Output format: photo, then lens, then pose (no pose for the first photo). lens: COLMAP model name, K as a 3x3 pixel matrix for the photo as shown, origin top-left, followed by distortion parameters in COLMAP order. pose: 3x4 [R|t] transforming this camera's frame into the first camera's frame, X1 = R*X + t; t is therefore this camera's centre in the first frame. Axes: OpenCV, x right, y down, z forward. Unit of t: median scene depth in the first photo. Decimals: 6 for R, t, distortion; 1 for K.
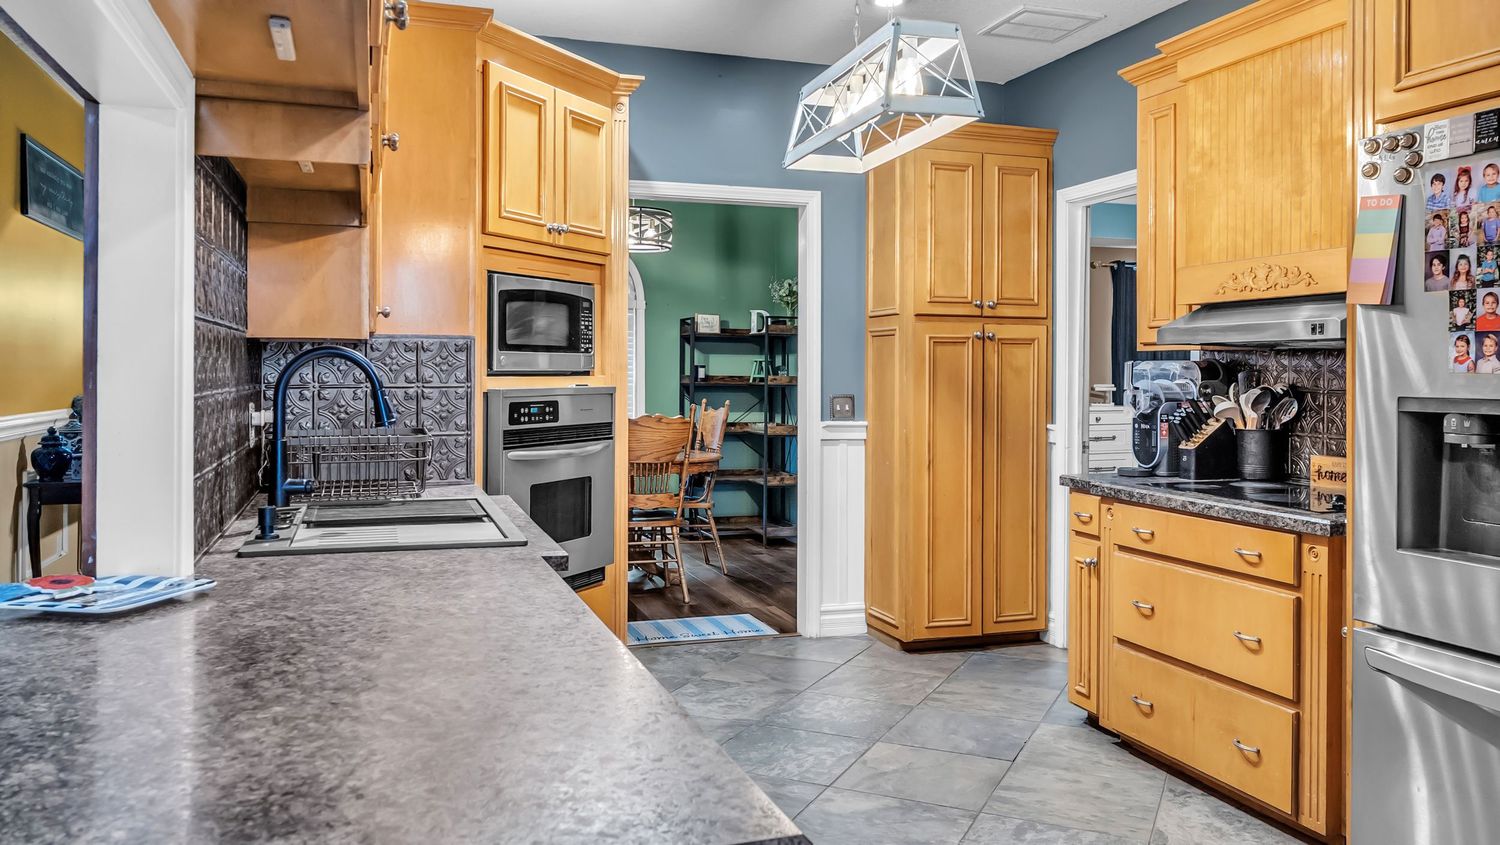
lens RADIAL K [[1123.3, 0, 741.8], [0, 1123.3, 425.5], [0, 0, 1]] dist [0.002986, -0.003540]
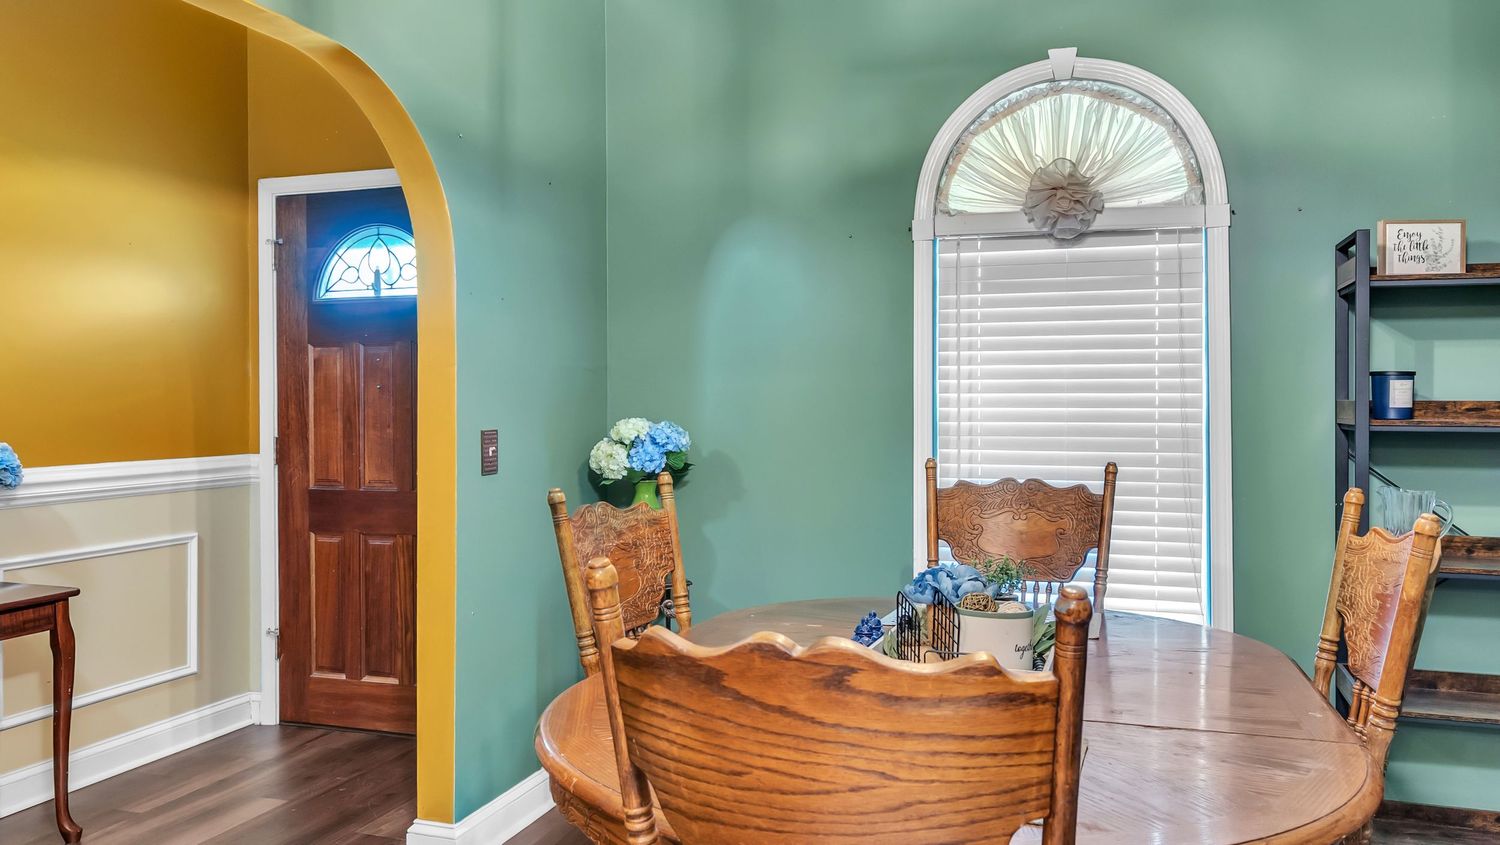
lens RADIAL K [[1123.3, 0, 754.6], [0, 1123.3, 406.0], [0, 0, 1]] dist [0.002986, -0.003540]
pose [[0.800024, -0.004627, -0.599950, 0.020512], [-0.018549, 0.999301, -0.032442, -0.047008], [0.599681, 0.037083, 0.799380, 1.011724]]
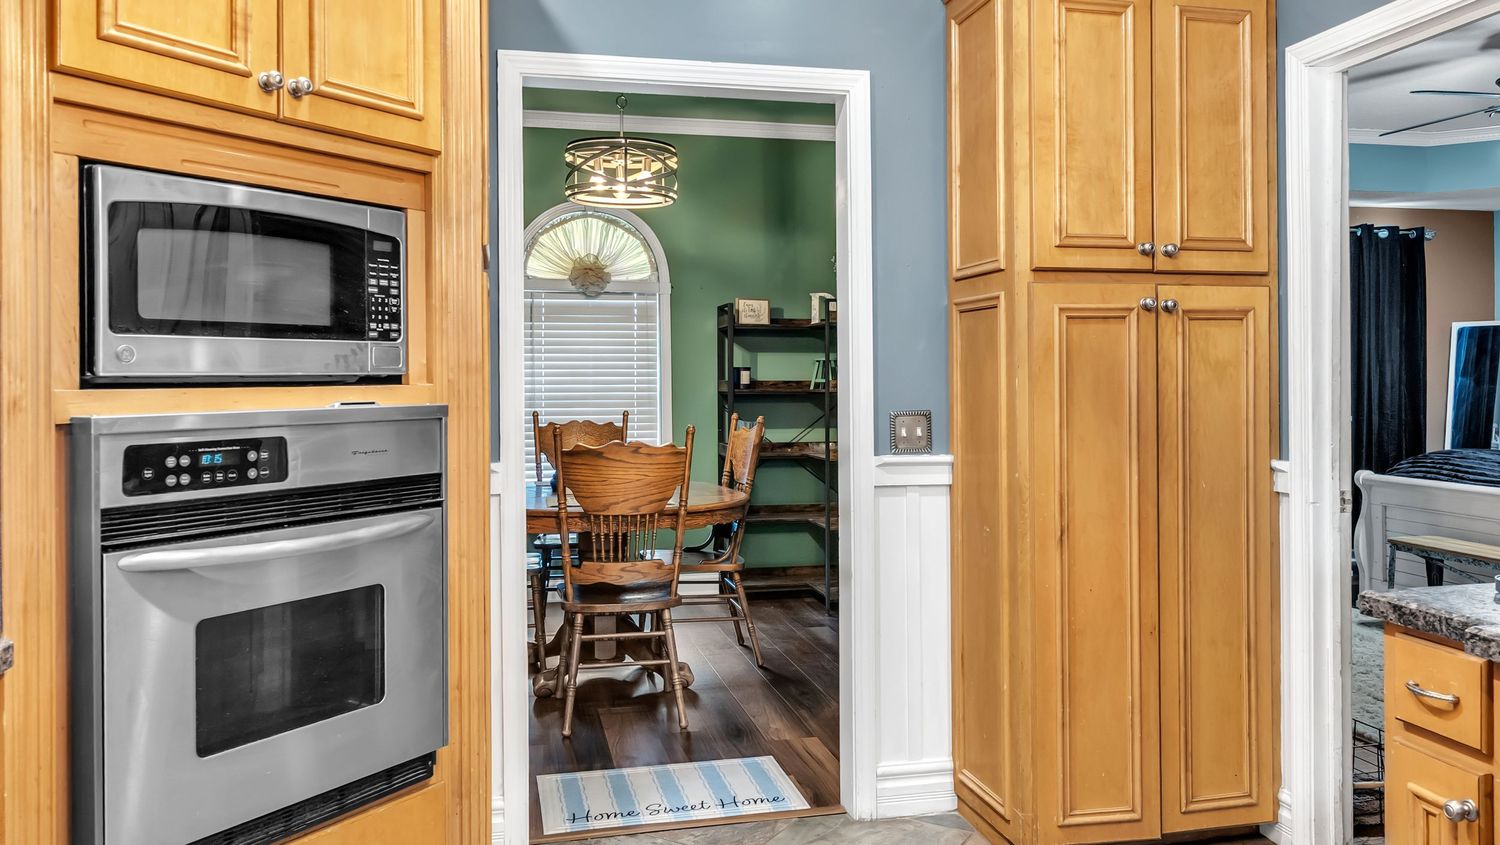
lens RADIAL K [[1123.3, 0, 759.3], [0, 1123.3, 407.1], [0, 0, 1]] dist [0.002986, -0.003540]
pose [[0.996252, -0.008666, -0.086059, 0.063795], [0.006882, 0.999756, -0.021009, -0.018255], [0.086220, 0.020338, 0.996069, 0.417452]]
